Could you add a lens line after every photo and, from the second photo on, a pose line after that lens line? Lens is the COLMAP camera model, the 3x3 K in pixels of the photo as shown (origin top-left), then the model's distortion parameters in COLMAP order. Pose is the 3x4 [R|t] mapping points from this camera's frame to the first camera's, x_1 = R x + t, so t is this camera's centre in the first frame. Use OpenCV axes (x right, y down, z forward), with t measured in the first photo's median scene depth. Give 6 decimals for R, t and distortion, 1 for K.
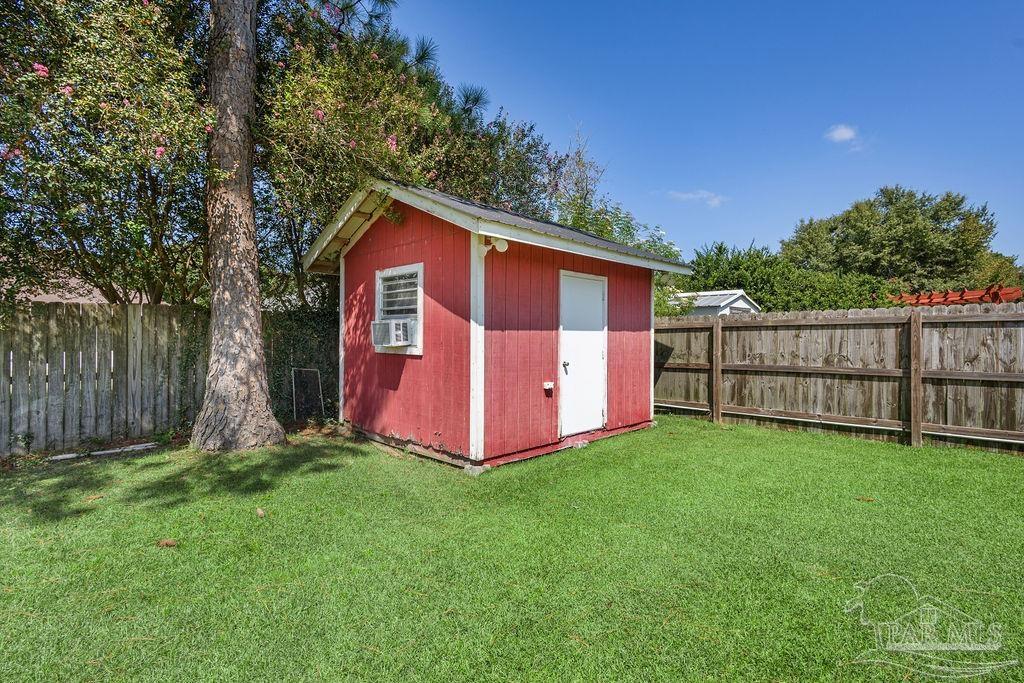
lens RADIAL K [[477.2, 0, 508.7], [0, 477.2, 346.0], [0, 0, 1]] dist [0.016661, 0.000220]
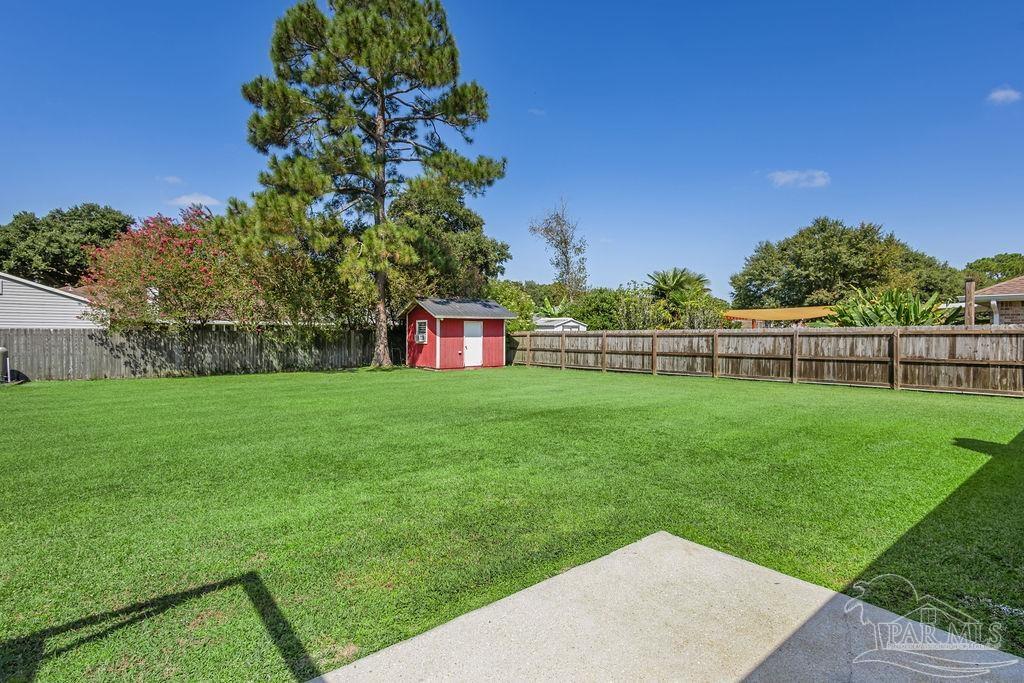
lens RADIAL K [[477.2, 0, 515.4], [0, 477.2, 340.2], [0, 0, 1]] dist [0.016661, 0.000220]
pose [[0.993724, 0.002406, -0.111838, 0.855133], [-0.002665, 0.999994, -0.002166, -0.003125], [0.111832, 0.002451, 0.993724, -2.456704]]
